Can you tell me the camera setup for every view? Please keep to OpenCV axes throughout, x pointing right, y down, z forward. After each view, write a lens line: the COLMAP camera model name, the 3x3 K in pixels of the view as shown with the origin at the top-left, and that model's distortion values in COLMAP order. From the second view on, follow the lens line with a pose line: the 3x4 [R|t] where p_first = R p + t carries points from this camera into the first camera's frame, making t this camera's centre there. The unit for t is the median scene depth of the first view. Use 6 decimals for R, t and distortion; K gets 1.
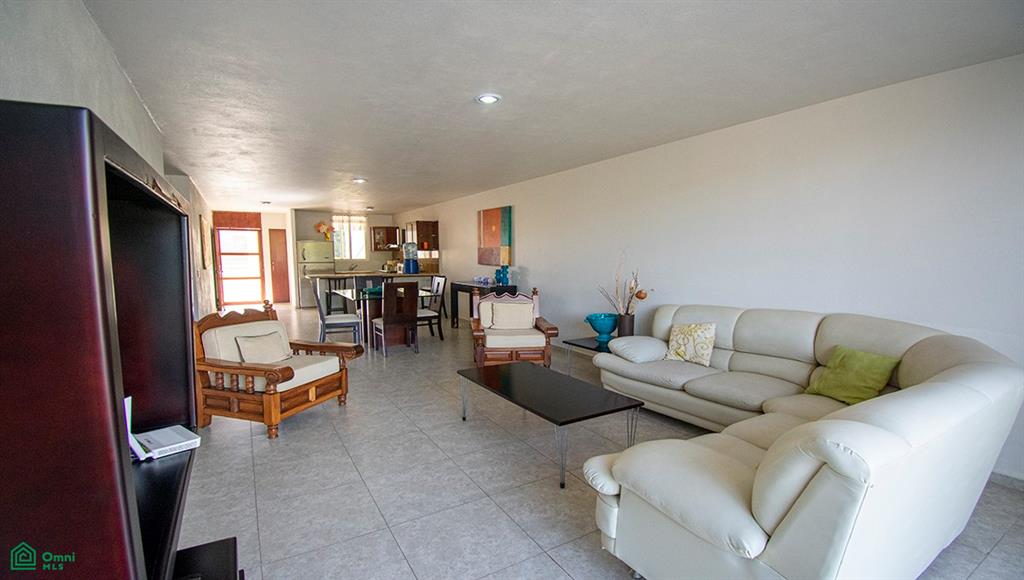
lens RADIAL K [[451.5, 0, 530.4], [0, 451.5, 302.5], [0, 0, 1]] dist [0.009138, -0.018377]
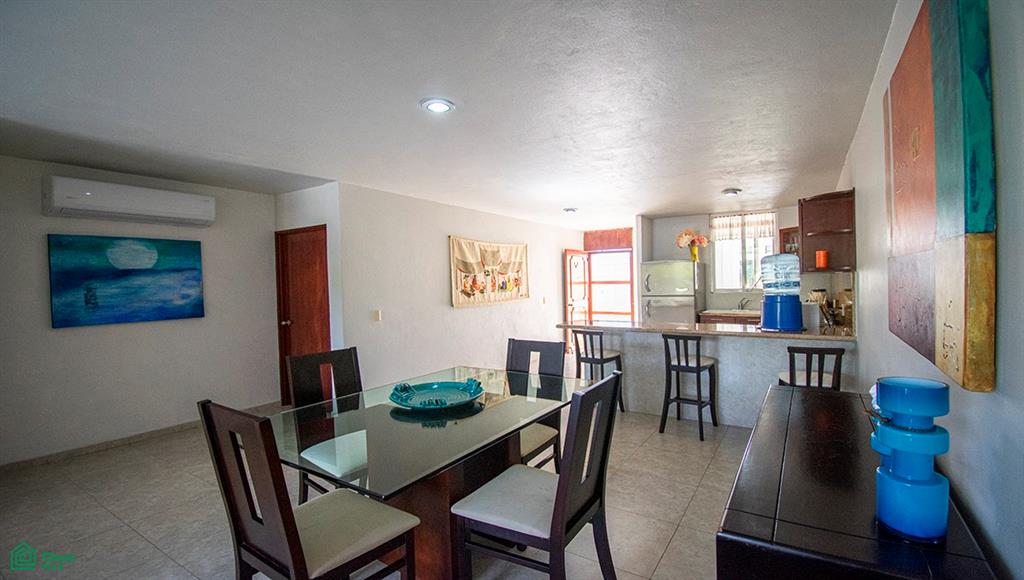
lens RADIAL K [[451.5, 0, 515.7], [0, 451.5, 294.1], [0, 0, 1]] dist [0.009138, -0.018377]
pose [[0.422425, 0.015381, -0.906268, 0.002632], [-0.077334, 0.996822, -0.019129, -0.059220], [0.903093, 0.078166, 0.422271, 0.517385]]
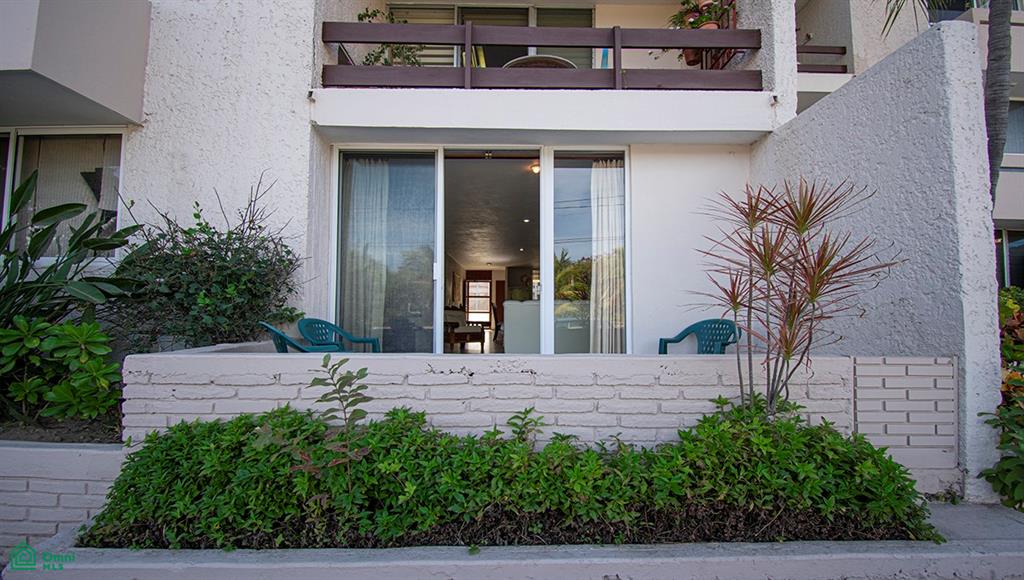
lens RADIAL K [[486.2, 0, 526.8], [0, 486.2, 279.5], [0, 0, 1]] dist [-0.001344, -0.000122]
pose [[0.861121, -0.029021, -0.507570, 0.356745], [-0.058655, 0.986031, -0.155891, 0.087115], [0.505004, 0.164013, 0.847390, -0.355355]]
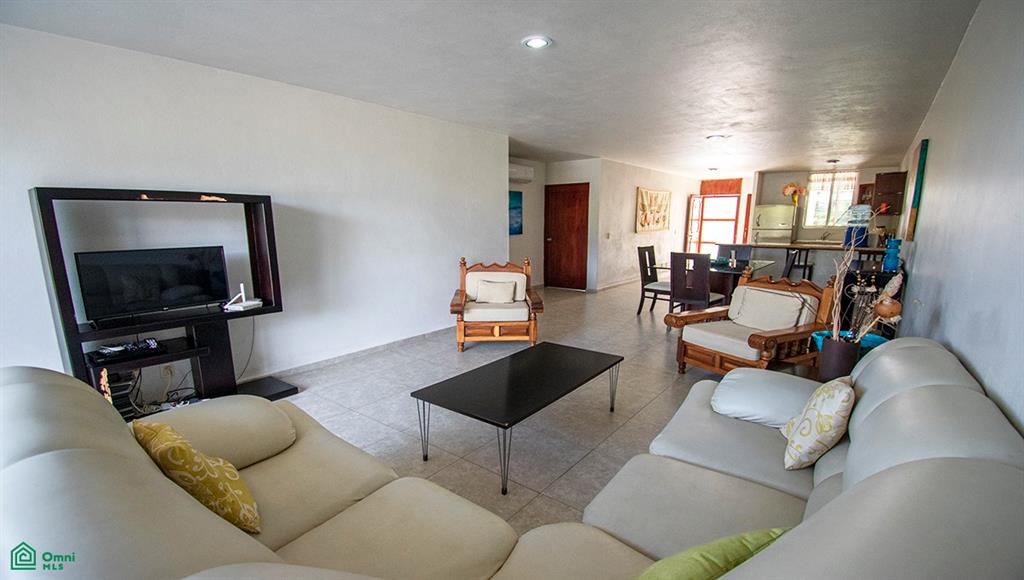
lens RADIAL K [[451.5, 0, 510.2], [0, 451.5, 319.6], [0, 0, 1]] dist [0.009138, -0.018377]
pose [[0.333438, 0.201293, -0.921032, 0.217499], [-0.098623, 0.979028, 0.178264, -0.019506], [0.937599, 0.031395, 0.346297, 0.180420]]
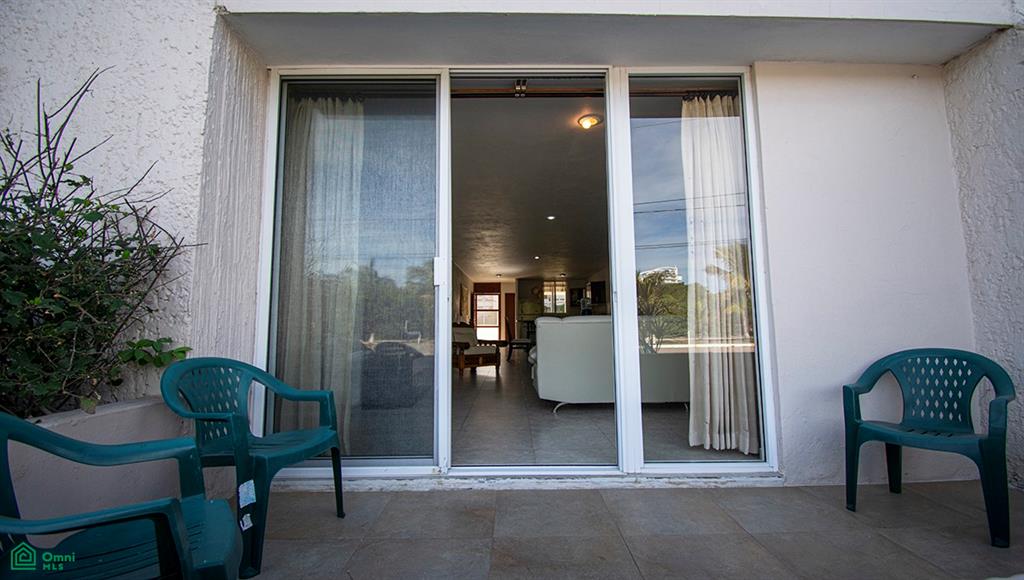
lens RADIAL K [[451.5, 0, 521.6], [0, 451.5, 274.3], [0, 0, 1]] dist [0.009138, -0.018377]
pose [[0.854080, -0.060110, -0.516657, 0.234587], [-0.049939, 0.979235, -0.196482, 0.064641], [0.517739, 0.193613, 0.833343, -0.213474]]
